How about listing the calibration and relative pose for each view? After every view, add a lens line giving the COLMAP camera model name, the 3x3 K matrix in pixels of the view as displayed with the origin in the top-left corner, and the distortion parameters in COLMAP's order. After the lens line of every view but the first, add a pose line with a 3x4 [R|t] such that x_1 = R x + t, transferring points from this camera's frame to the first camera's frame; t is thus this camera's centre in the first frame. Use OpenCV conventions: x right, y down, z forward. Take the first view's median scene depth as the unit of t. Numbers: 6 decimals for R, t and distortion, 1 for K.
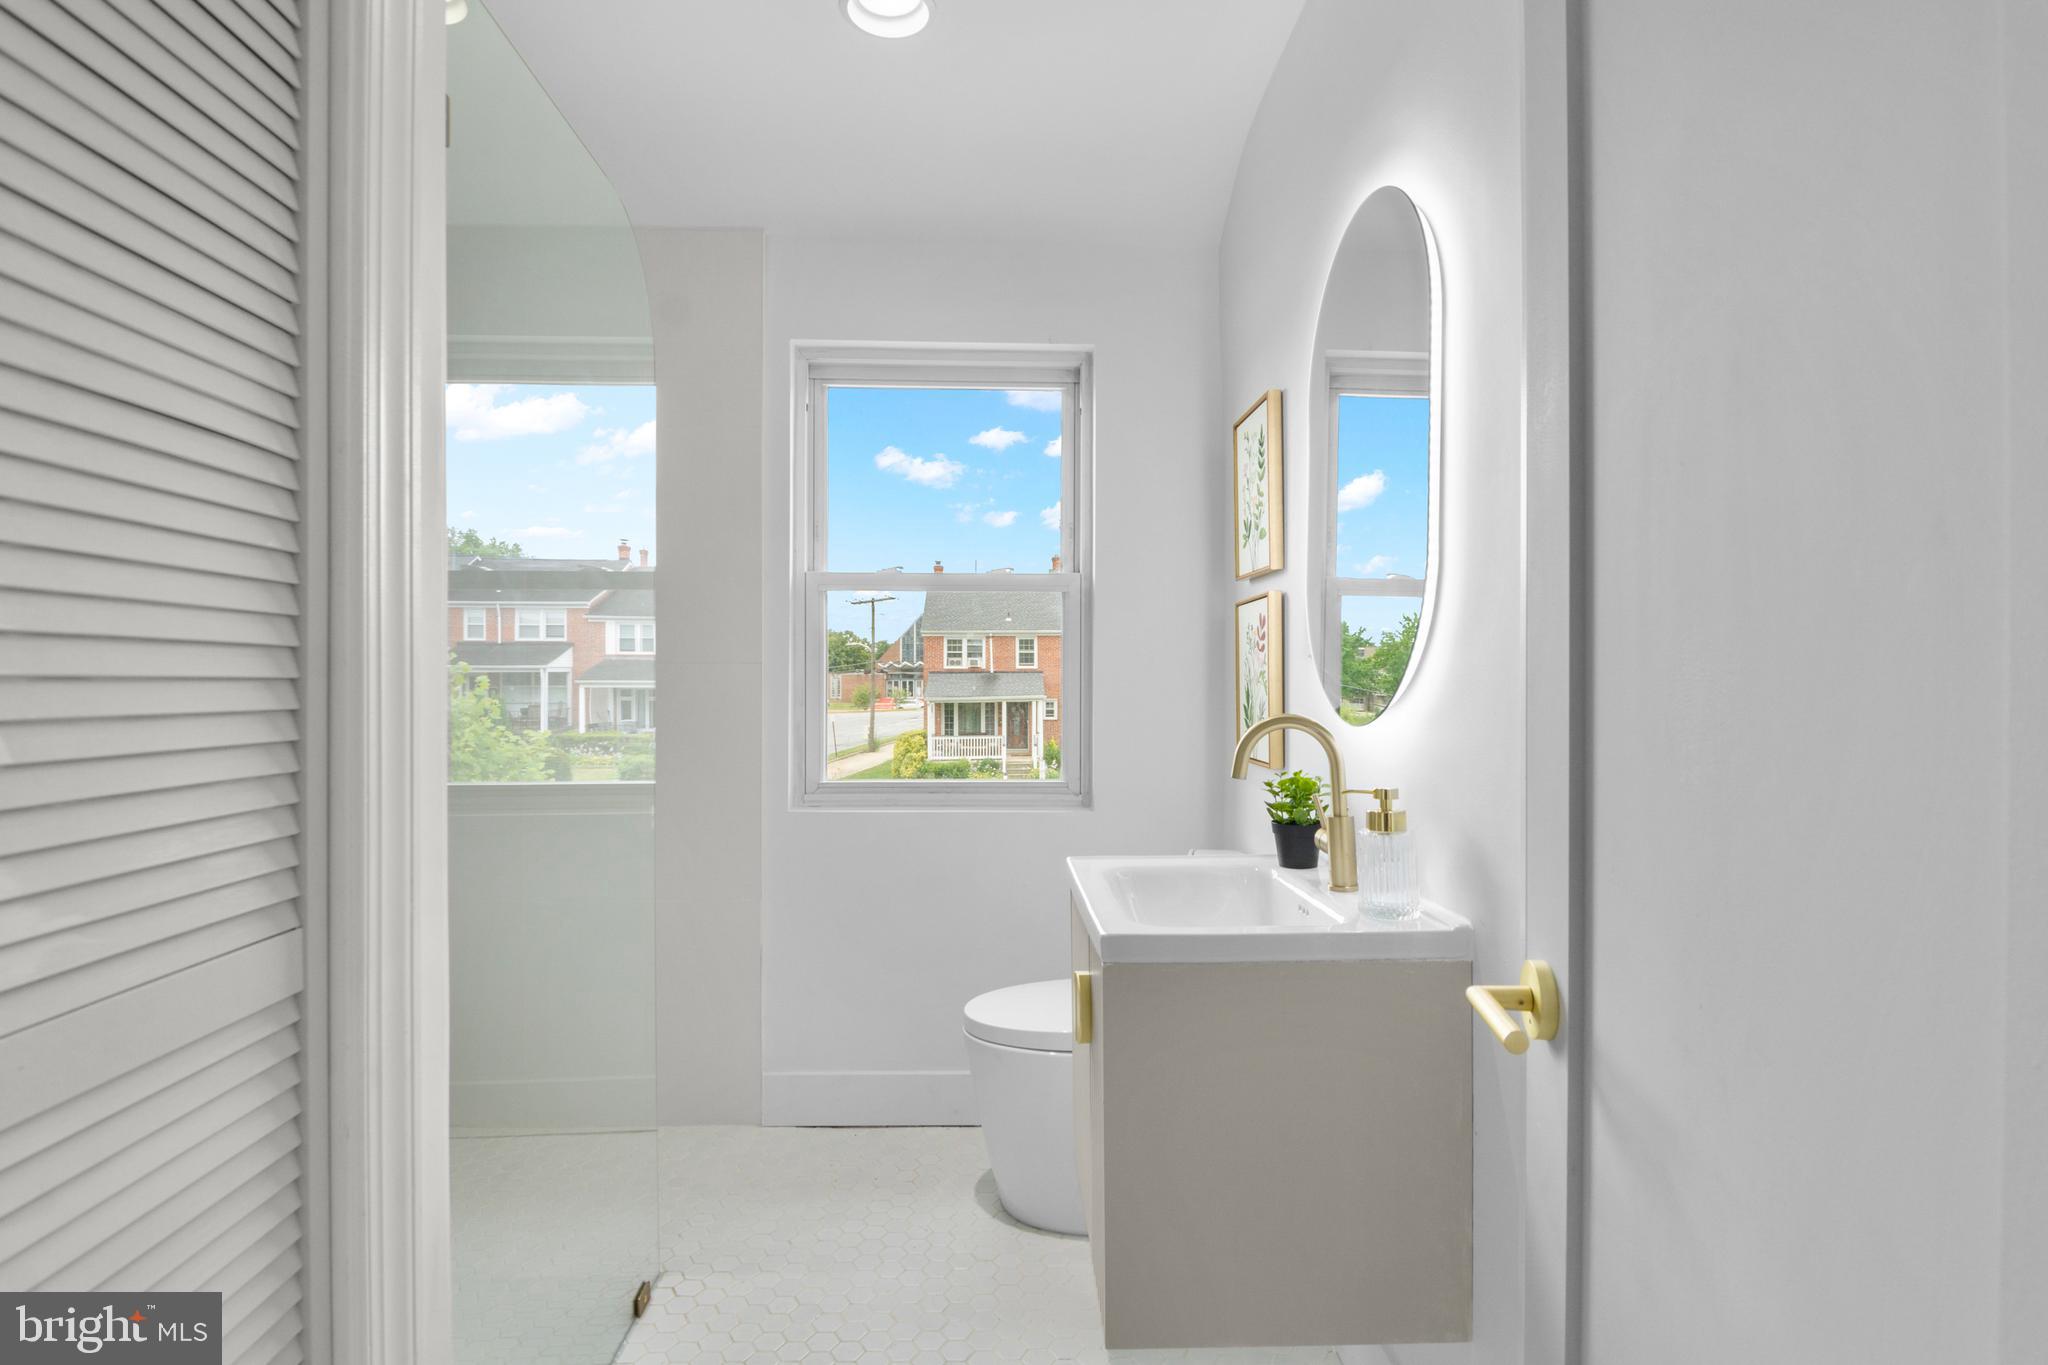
lens RADIAL K [[1012.1, 0, 1009.8], [0, 1012.1, 683.4], [0, 0, 1]] dist [-0.003543, -0.005849]
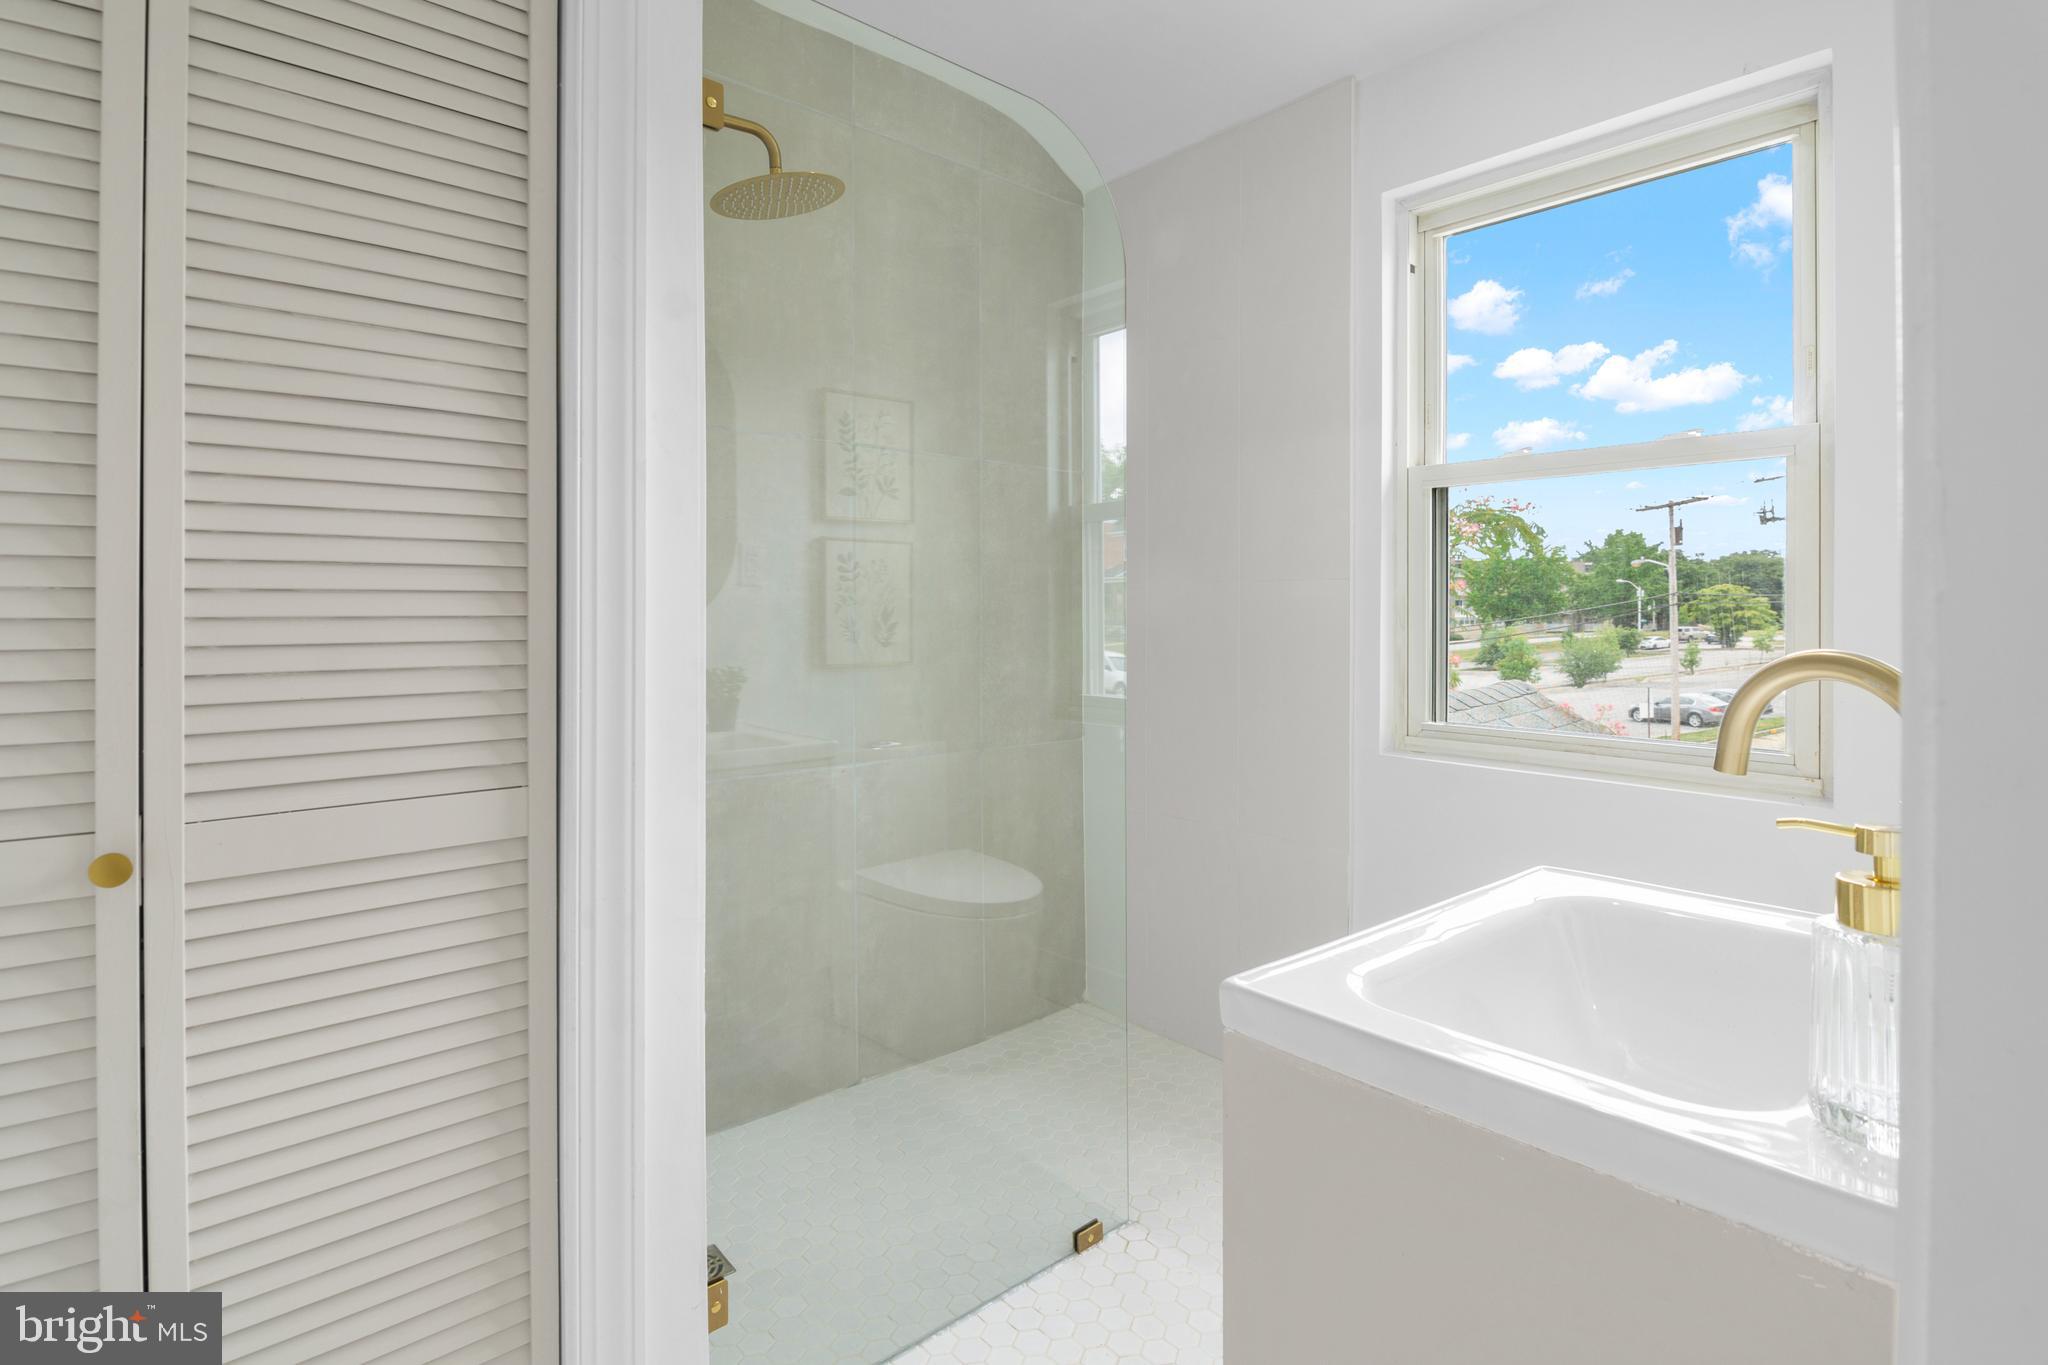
lens RADIAL K [[1012.1, 0, 1022.5], [0, 1012.1, 609.1], [0, 0, 1]] dist [-0.003543, -0.005849]
pose [[0.637890, 0.001502, -0.770126, 0.241834], [-0.001725, 0.999998, 0.000521, 0.005294], [0.770126, 0.000997, 0.637892, 0.234872]]
